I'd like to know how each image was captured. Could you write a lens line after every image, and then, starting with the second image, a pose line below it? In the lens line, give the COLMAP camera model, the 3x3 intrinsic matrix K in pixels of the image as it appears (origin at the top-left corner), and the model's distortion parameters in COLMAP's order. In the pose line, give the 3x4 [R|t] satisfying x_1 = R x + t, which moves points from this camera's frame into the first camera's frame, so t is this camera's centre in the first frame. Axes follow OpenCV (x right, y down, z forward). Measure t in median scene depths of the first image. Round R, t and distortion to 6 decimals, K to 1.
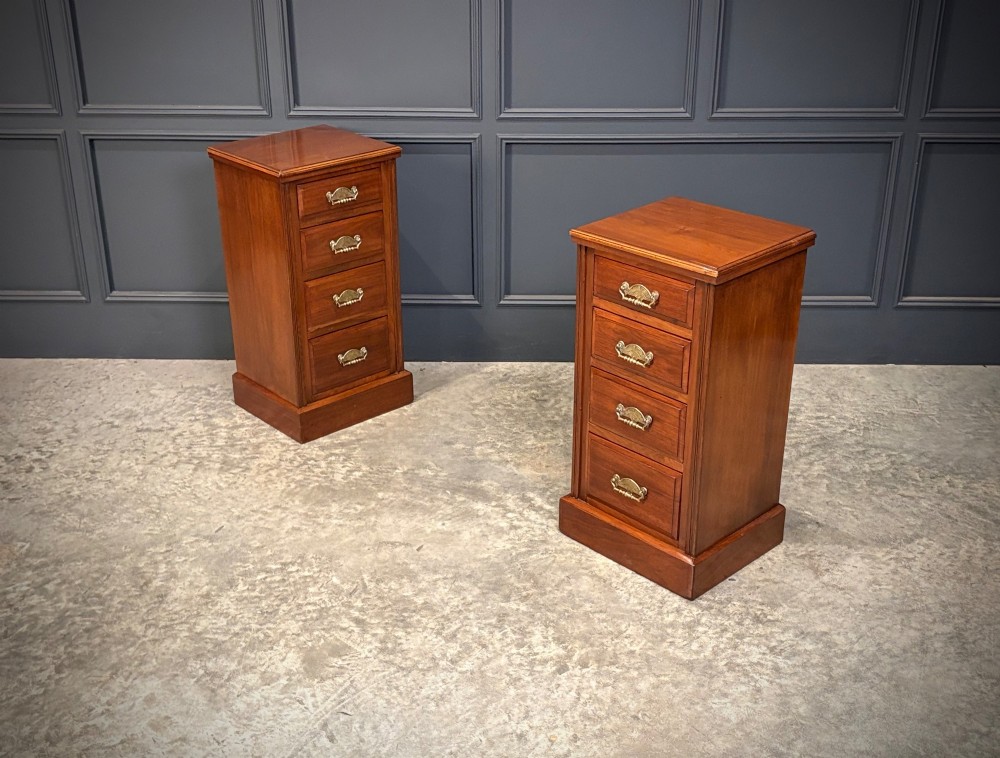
lens RADIAL K [[1217.5, 0, 500.2], [0, 1217.5, 384.2], [0, 0, 1]] dist [0.066261, 0.000000]
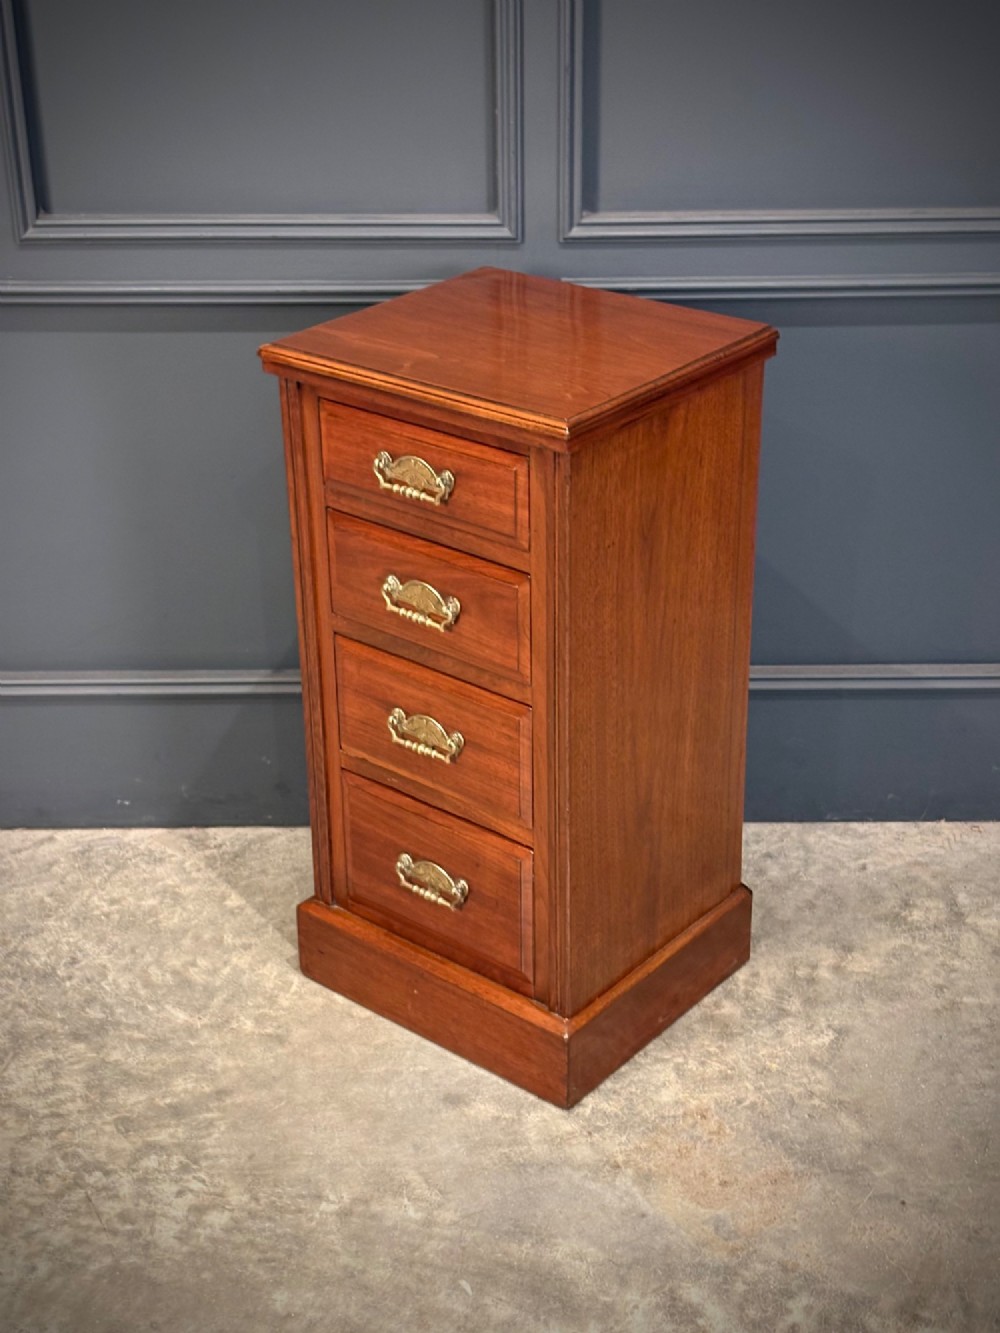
lens RADIAL K [[2140.6, 0, 501.3], [0, 2140.6, 672.9], [0, 0, 1]] dist [-0.007466, 0.000000]
pose [[0.999808, -0.017282, 0.009227, -0.033436], [0.016977, 0.999341, 0.032098, -0.112137], [-0.009775, -0.031935, 0.999442, 0.350343]]
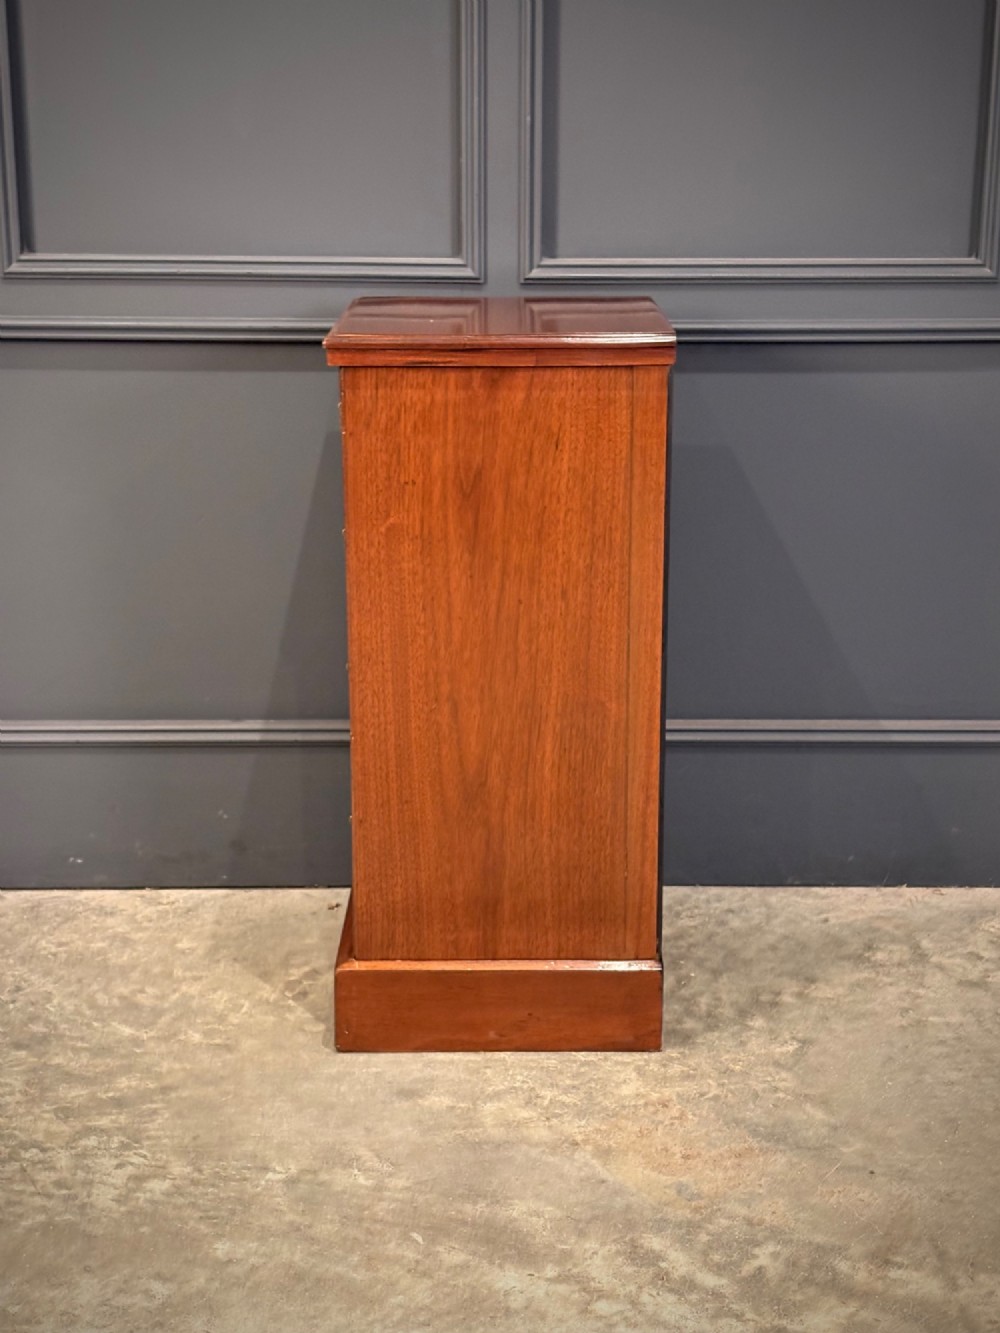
lens RADIAL K [[2140.6, 0, 517.3], [0, 2140.6, 680.4], [0, 0, 1]] dist [-0.007466, 0.000000]
pose [[0.999334, -0.006958, 0.035834, -0.033543], [0.011885, 0.990197, -0.139171, 0.015538], [-0.034515, 0.139504, 0.989620, 0.356441]]
